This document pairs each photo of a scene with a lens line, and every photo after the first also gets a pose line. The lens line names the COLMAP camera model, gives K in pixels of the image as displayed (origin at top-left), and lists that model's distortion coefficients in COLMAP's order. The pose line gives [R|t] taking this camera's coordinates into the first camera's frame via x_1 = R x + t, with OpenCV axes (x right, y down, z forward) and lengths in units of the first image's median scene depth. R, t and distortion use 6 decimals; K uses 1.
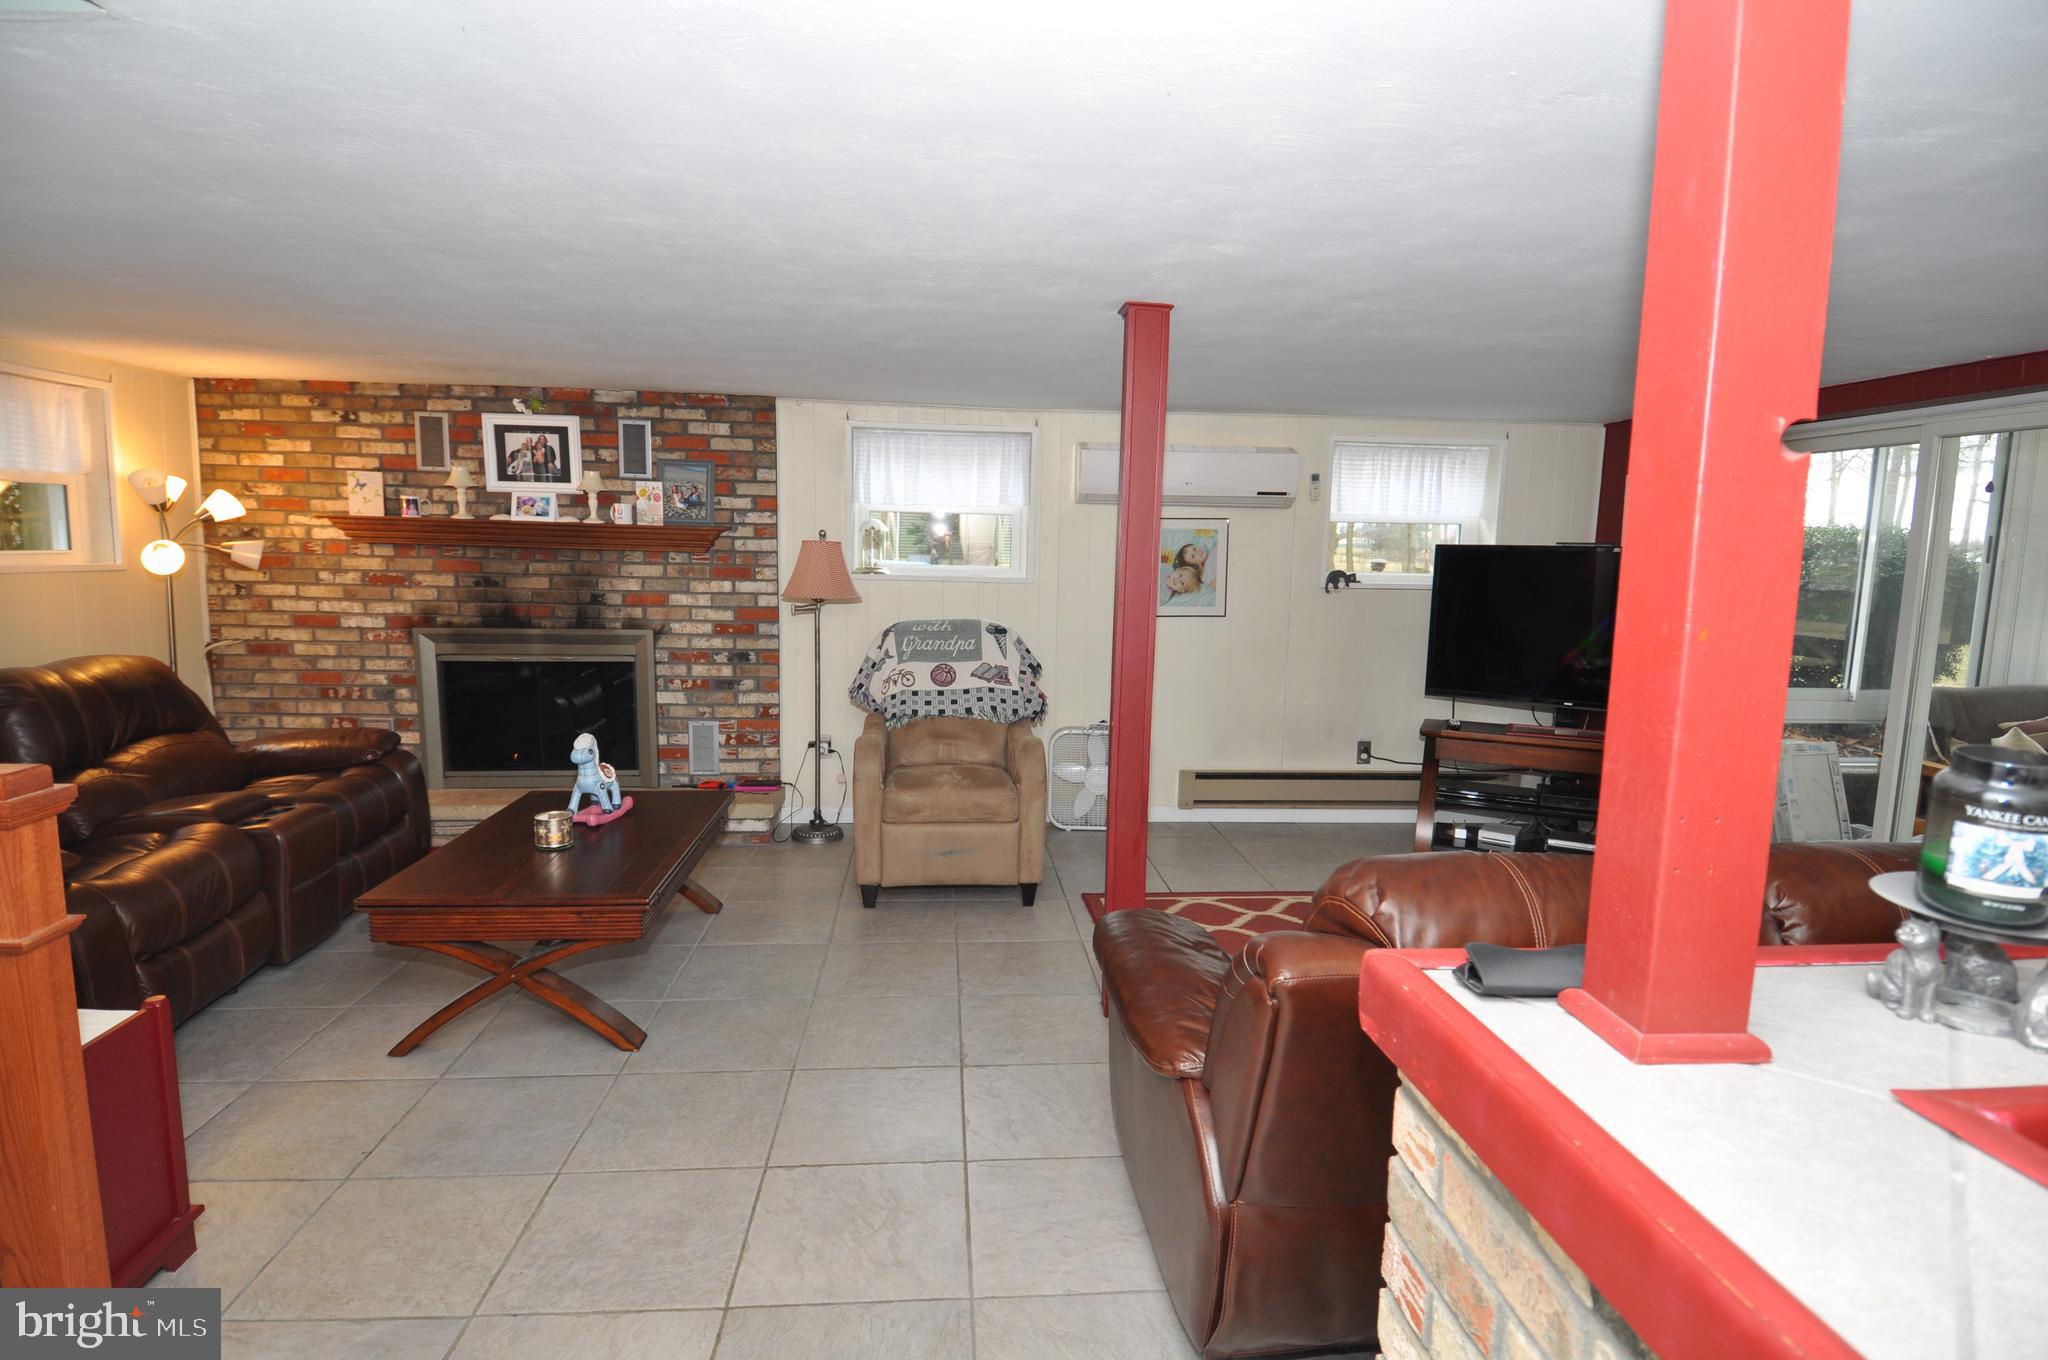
lens RADIAL K [[1054.3, 0, 1034.7], [0, 1054.3, 685.2], [0, 0, 1]] dist [0.044593, -0.047928]
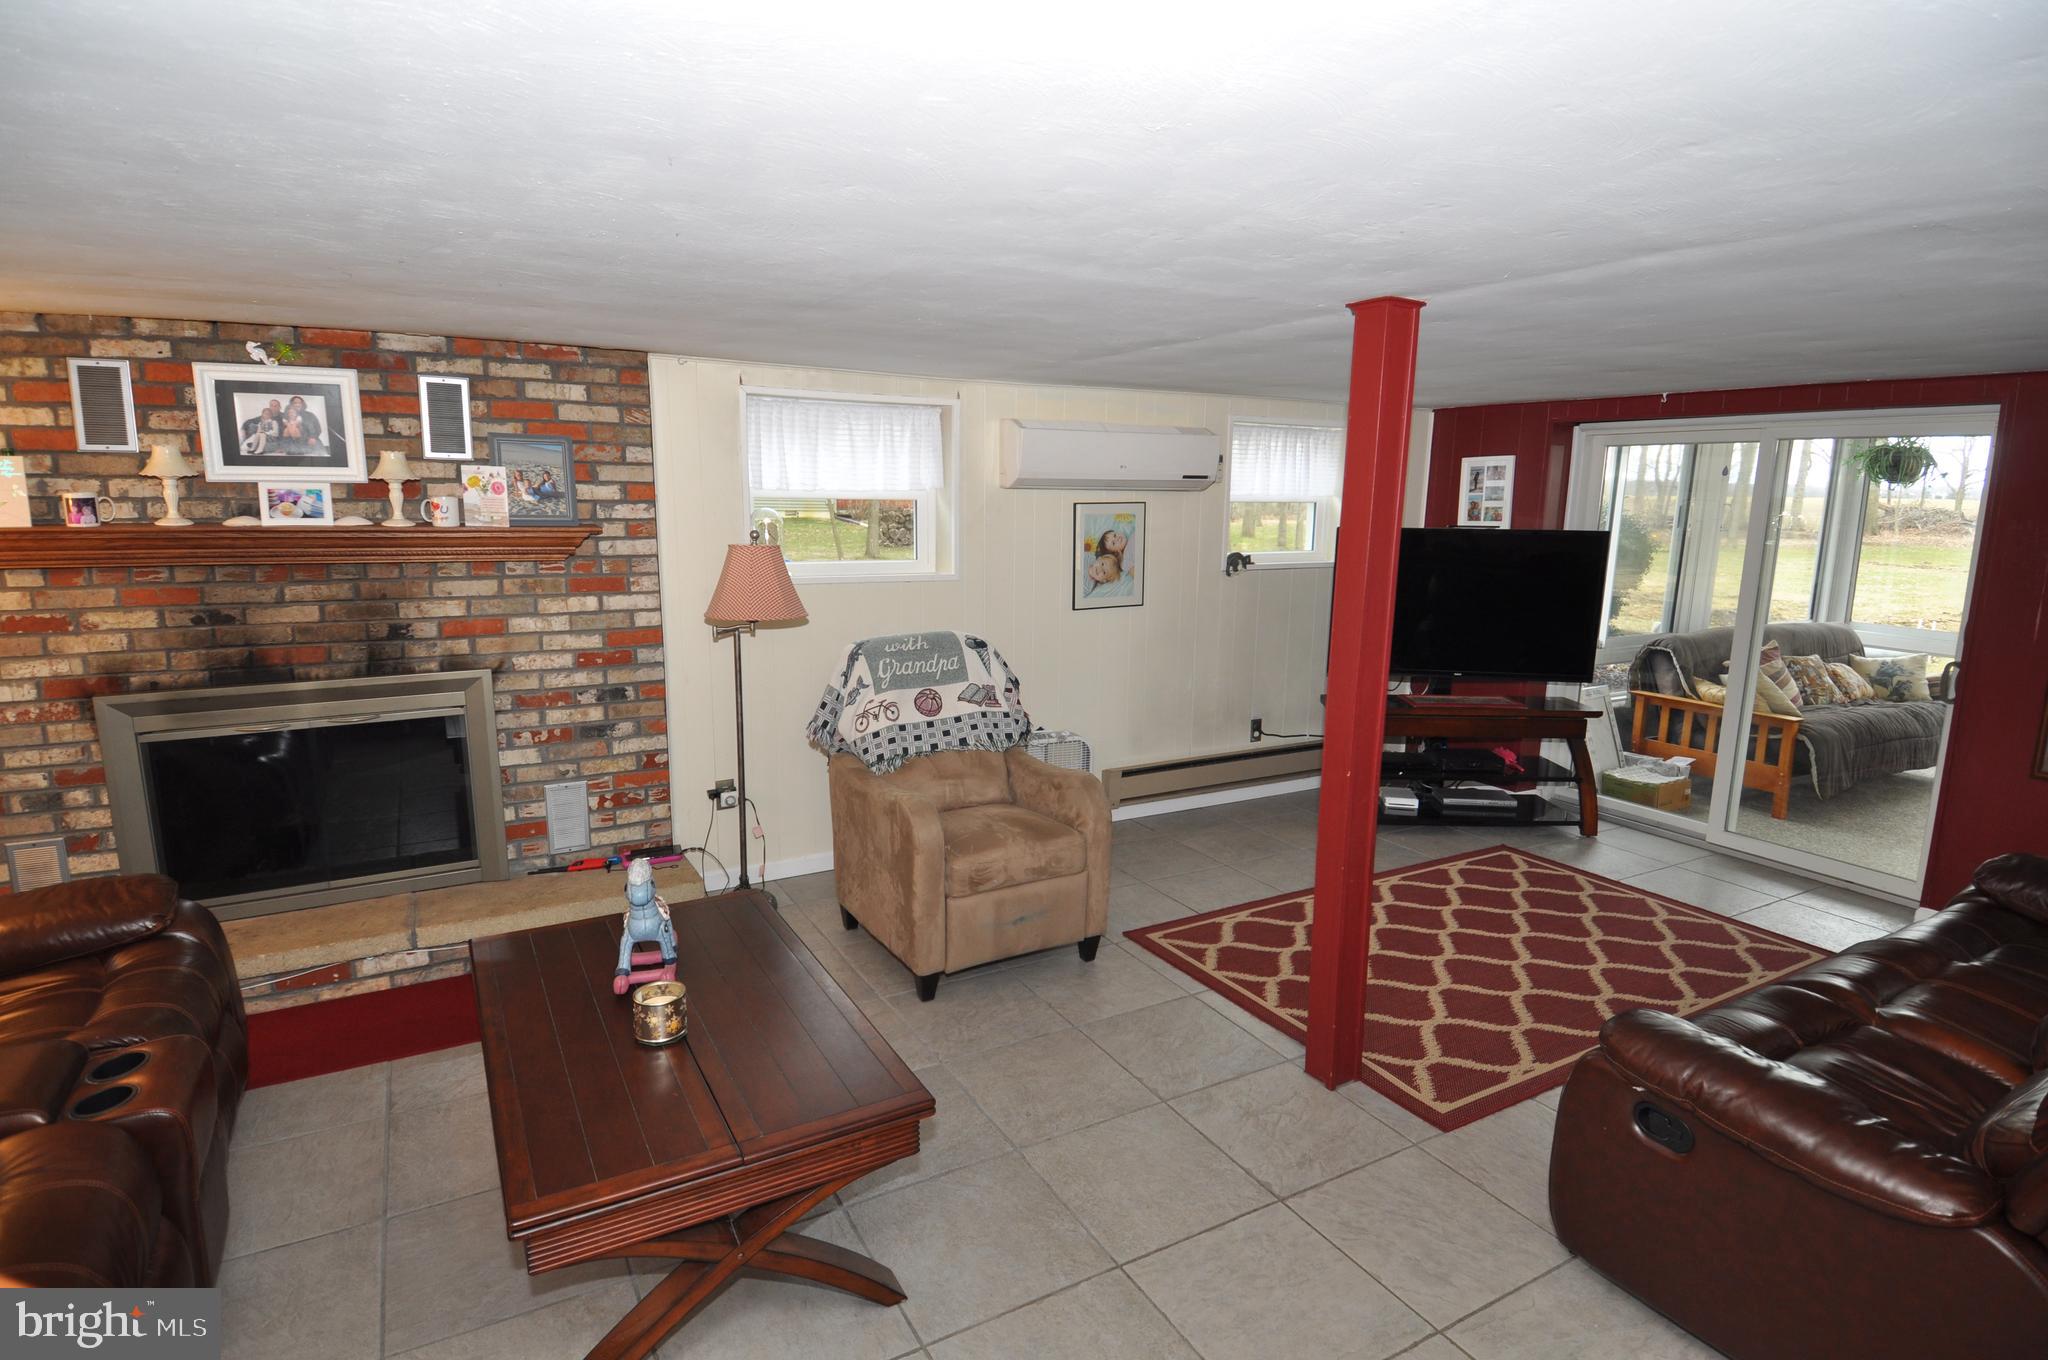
lens RADIAL K [[1054.3, 0, 1030.3], [0, 1054.3, 684.7], [0, 0, 1]] dist [0.044593, -0.047928]
pose [[0.911035, -0.083546, 0.403777, -0.321784], [0.059444, 0.995640, 0.071886, -0.072692], [-0.408022, -0.041489, 0.912029, 0.182571]]
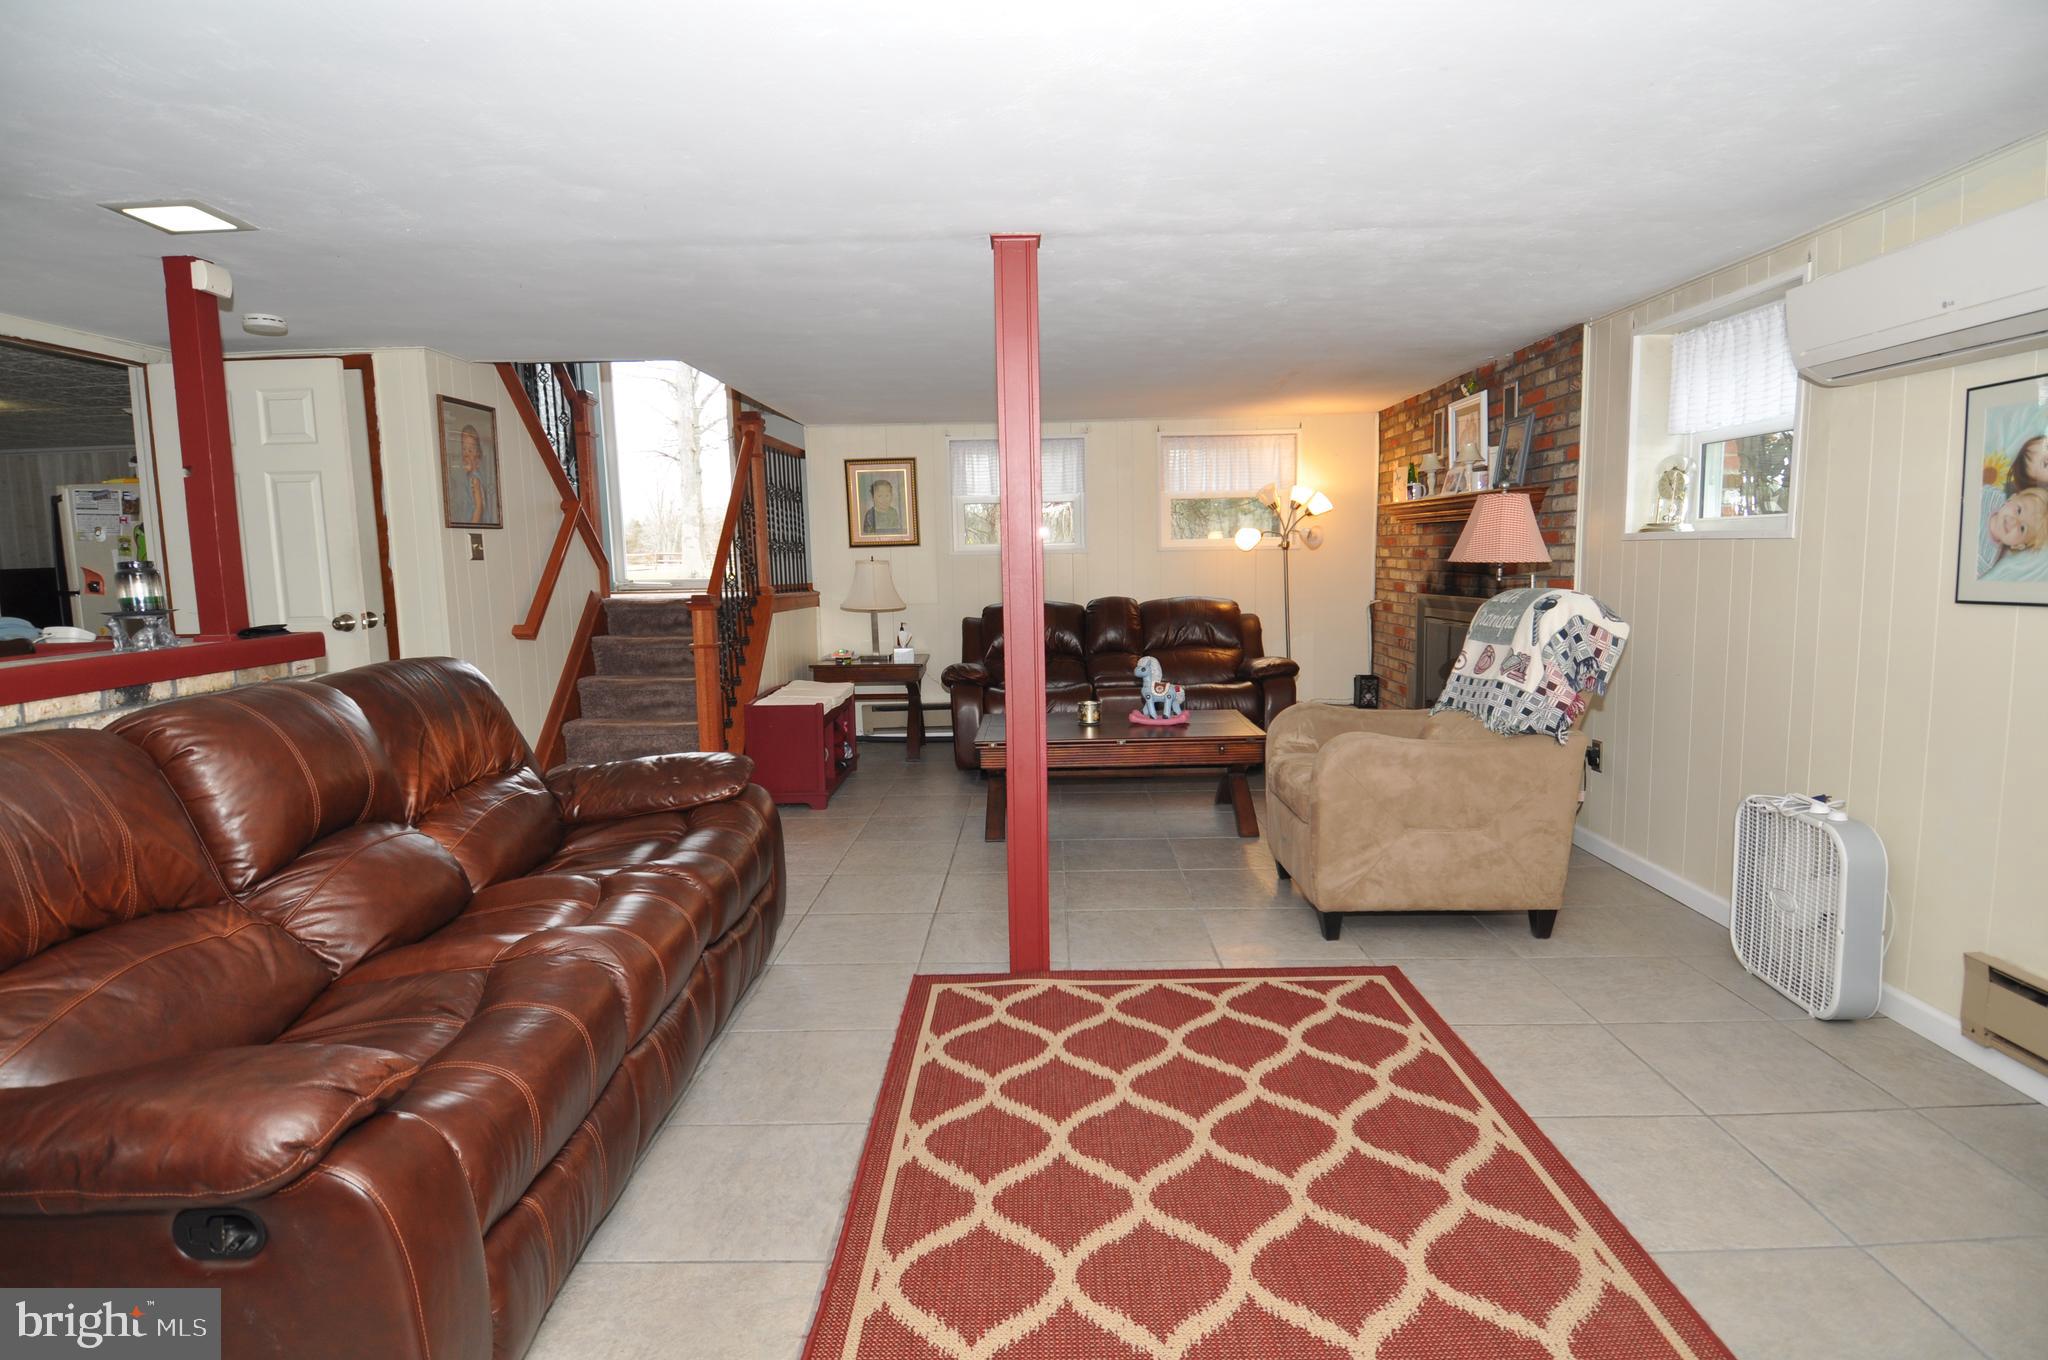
lens RADIAL K [[1054.3, 0, 1035.0], [0, 1054.3, 688.7], [0, 0, 1]] dist [0.044593, -0.047928]
pose [[-0.102549, 0.106219, -0.989041, 0.652924], [-0.111312, 0.986812, 0.117522, -0.039507], [0.988480, 0.122144, -0.089373, 0.684241]]
